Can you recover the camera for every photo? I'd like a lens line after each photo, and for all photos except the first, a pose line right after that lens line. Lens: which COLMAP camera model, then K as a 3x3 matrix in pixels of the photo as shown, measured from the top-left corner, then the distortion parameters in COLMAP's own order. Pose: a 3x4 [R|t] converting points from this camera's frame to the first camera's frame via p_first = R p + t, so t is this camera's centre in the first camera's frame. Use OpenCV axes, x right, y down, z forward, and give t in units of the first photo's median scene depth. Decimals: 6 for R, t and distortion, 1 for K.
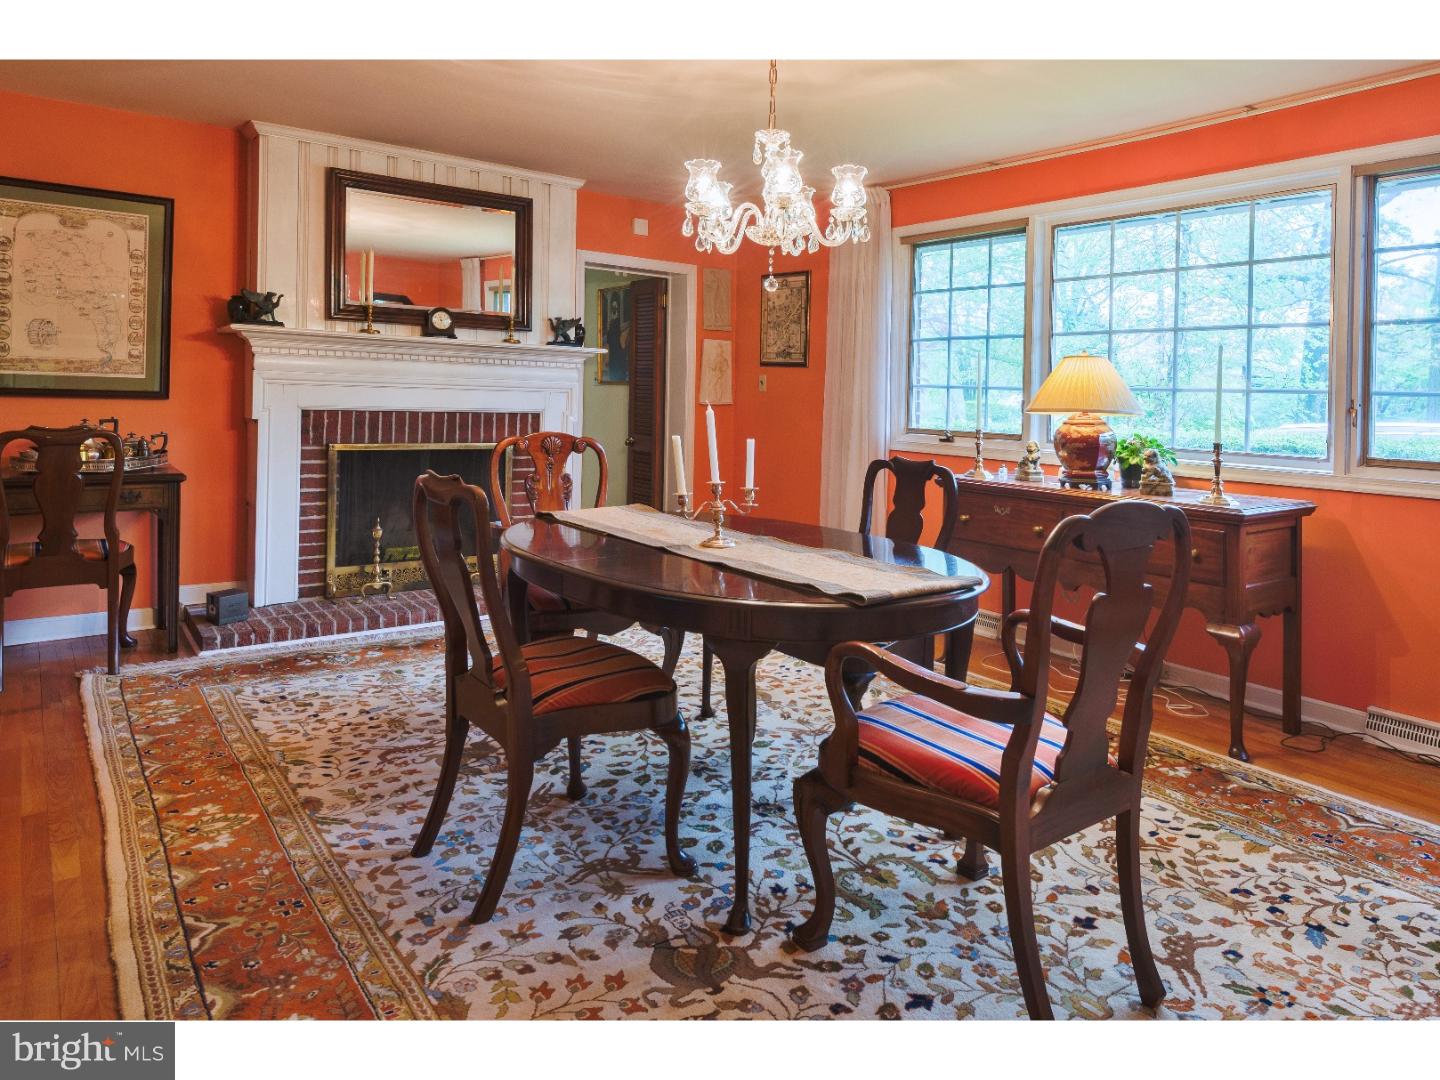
lens RADIAL K [[906.7, 0, 720.6], [0, 906.7, 508.3], [0, 0, 1]] dist [0.011581, -0.000909]
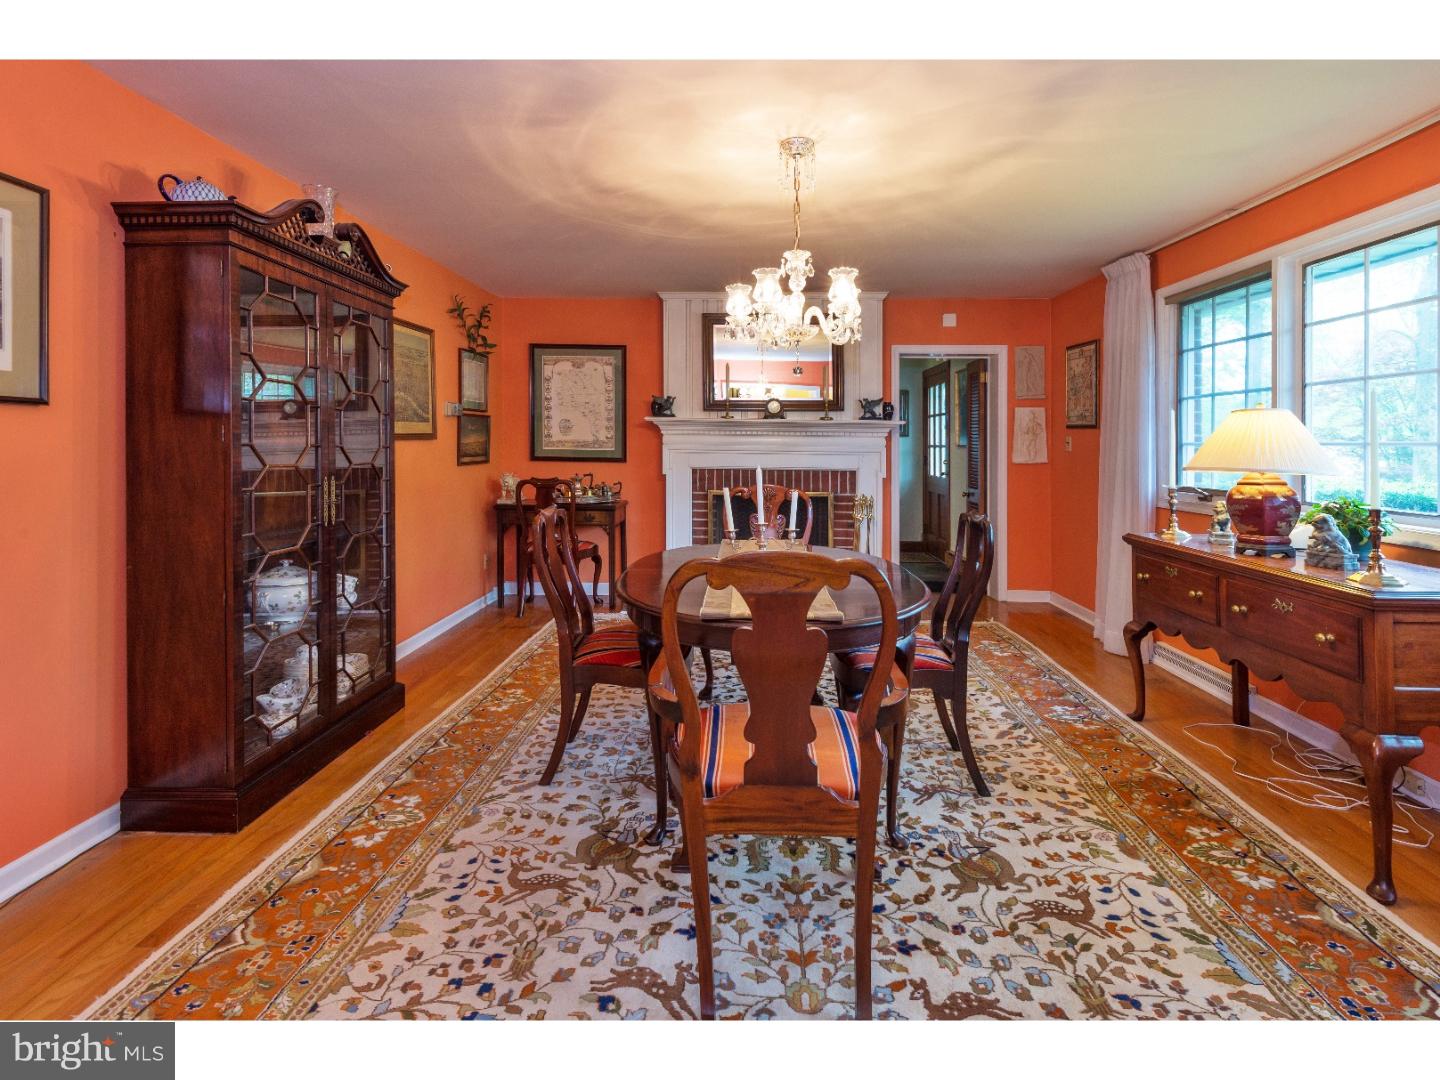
lens RADIAL K [[679.3, 0, 720.0], [0, 679.3, 540.0], [0, 0, 1]] dist [0.039638, -0.022222]
pose [[0.790370, 0.064857, -0.609187, 0.333487], [-0.065437, 0.997629, 0.021314, -0.013751], [0.609125, 0.023017, 0.792740, 0.101303]]
